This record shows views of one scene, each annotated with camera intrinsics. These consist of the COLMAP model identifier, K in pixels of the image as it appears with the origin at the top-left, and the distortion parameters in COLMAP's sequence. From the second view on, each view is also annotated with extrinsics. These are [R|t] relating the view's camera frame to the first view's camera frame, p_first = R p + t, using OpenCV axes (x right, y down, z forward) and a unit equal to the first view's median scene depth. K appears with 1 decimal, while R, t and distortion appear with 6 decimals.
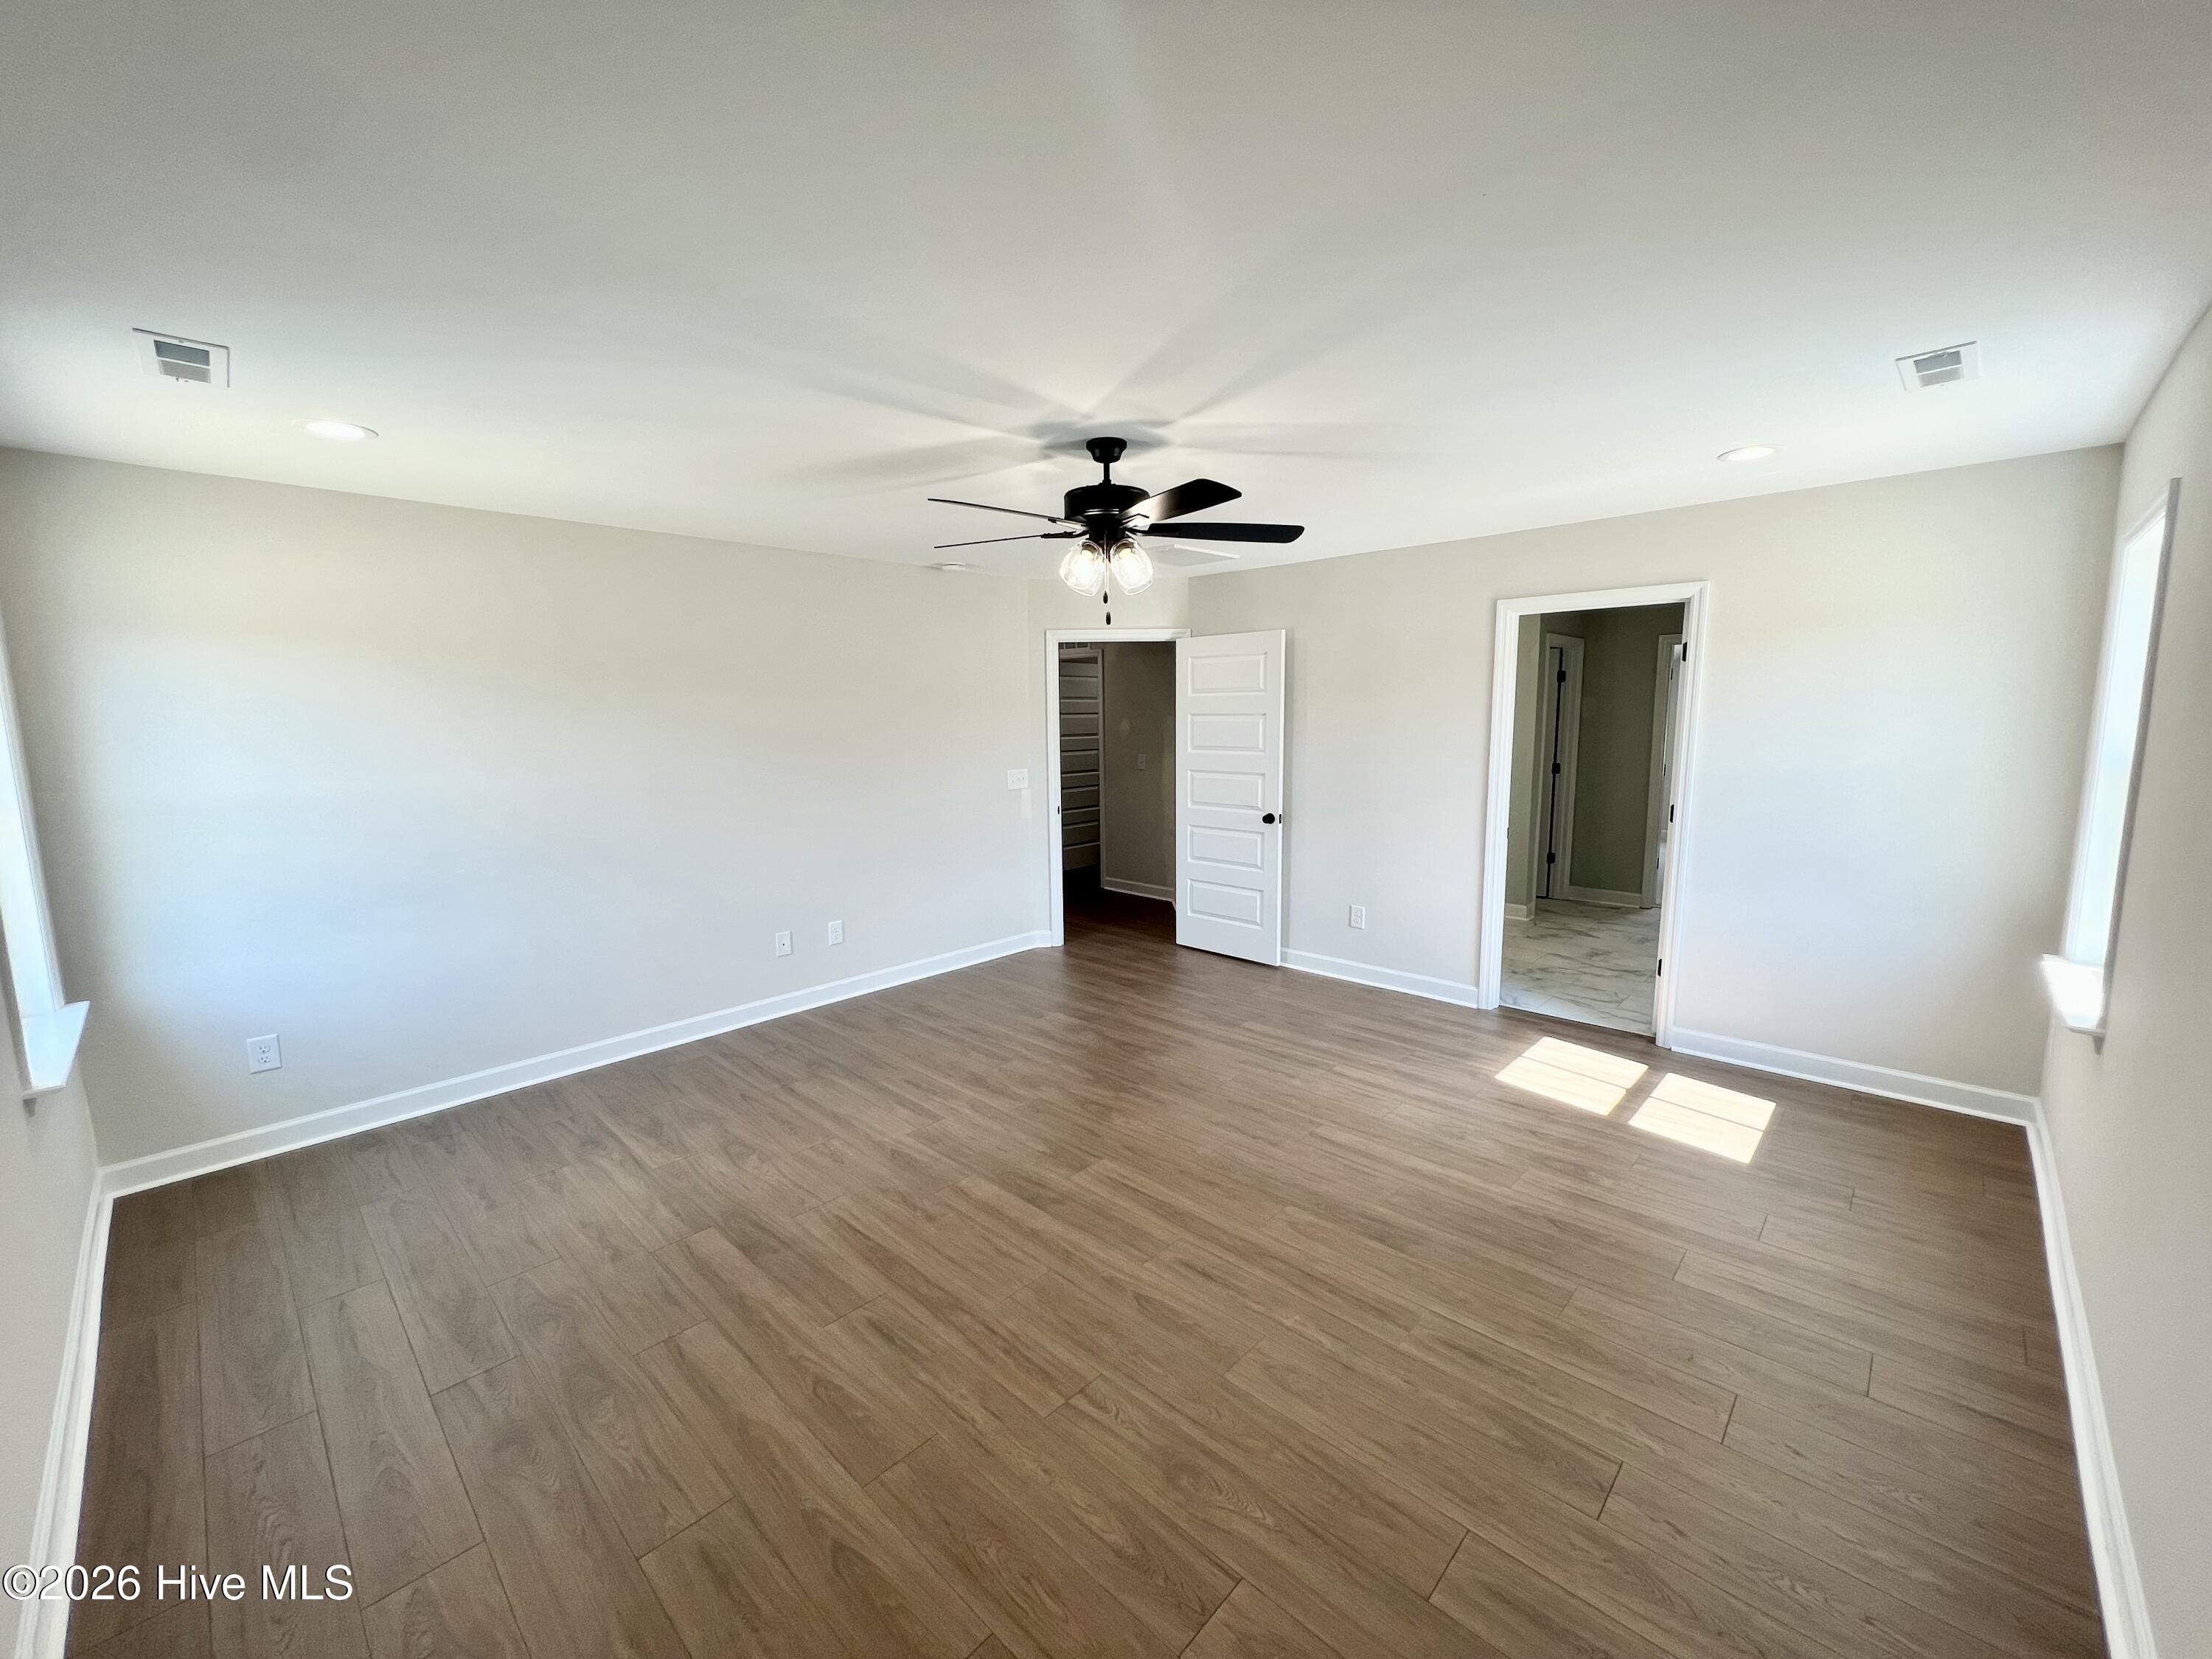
lens RADIAL K [[885.4, 0, 1112.7], [0, 885.4, 830.4], [0, 0, 1]] dist [-0.001163, -0.000486]
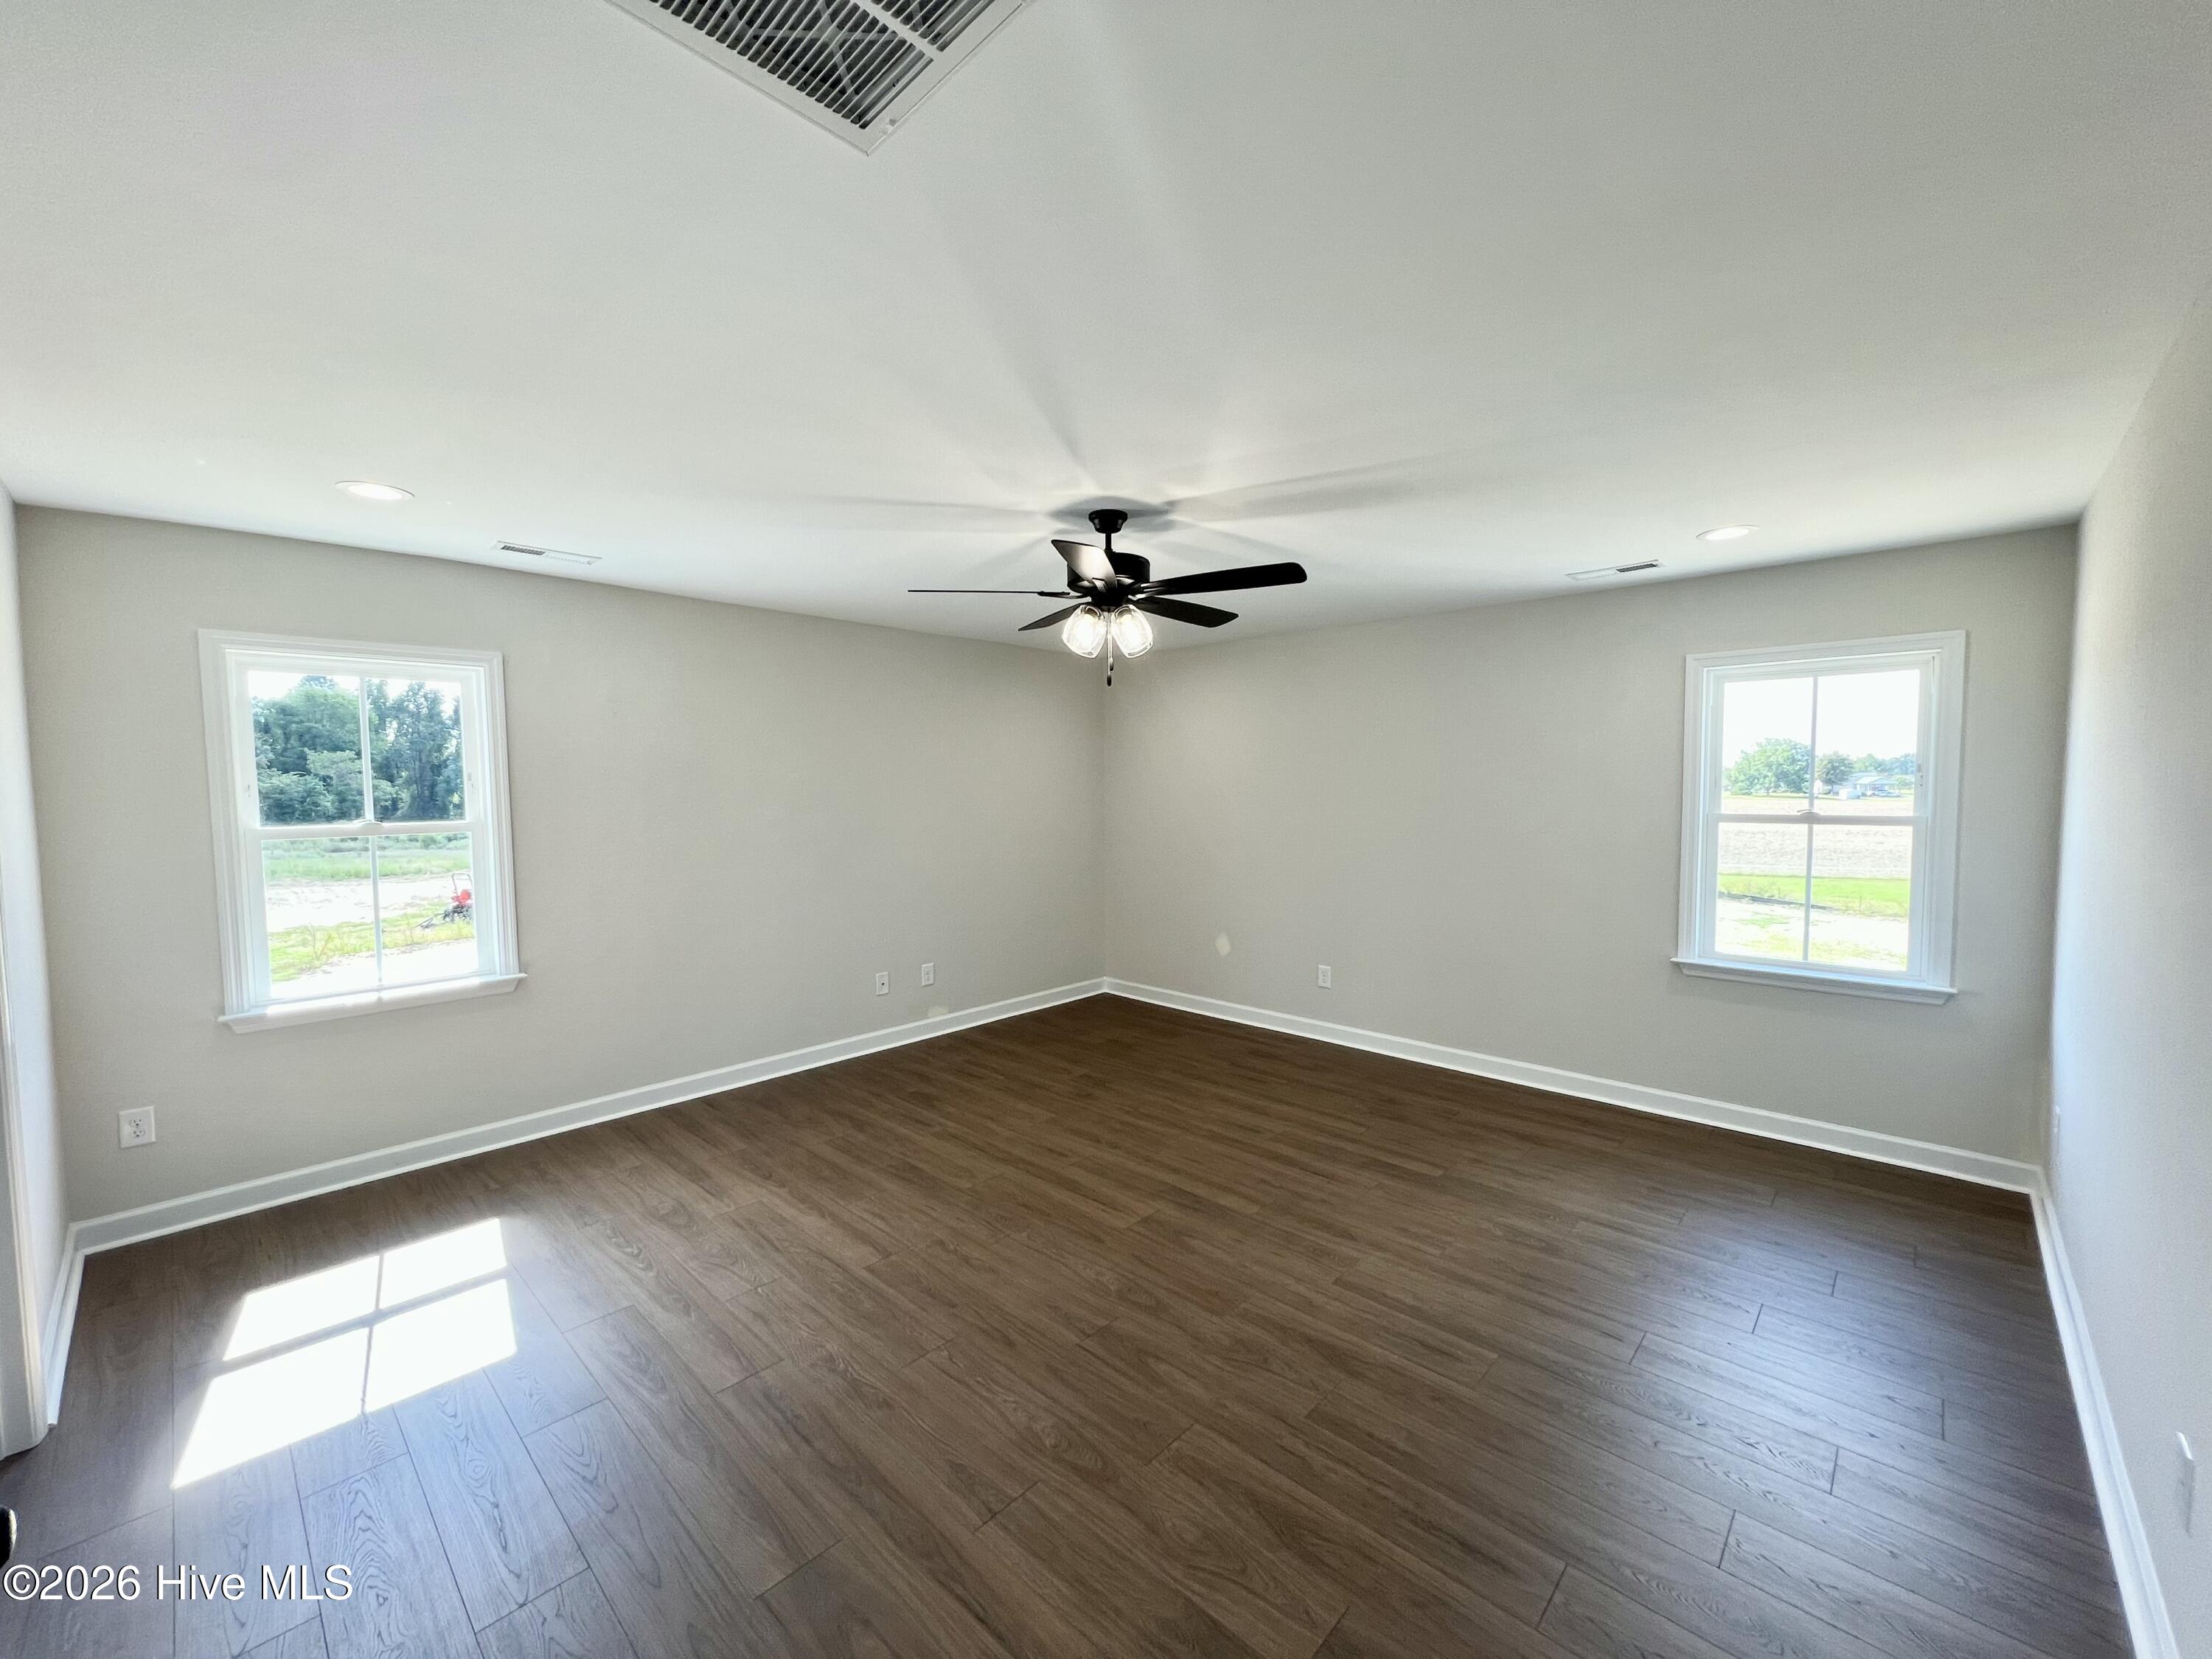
lens RADIAL K [[885.4, 0, 1096.2], [0, 885.4, 823.9], [0, 0, 1]] dist [-0.001163, -0.000486]
pose [[-0.999719, 0.019146, 0.014000, -0.000574], [0.021353, 0.983462, 0.179850, -0.263668], [-0.010325, 0.180098, -0.983594, 2.061164]]
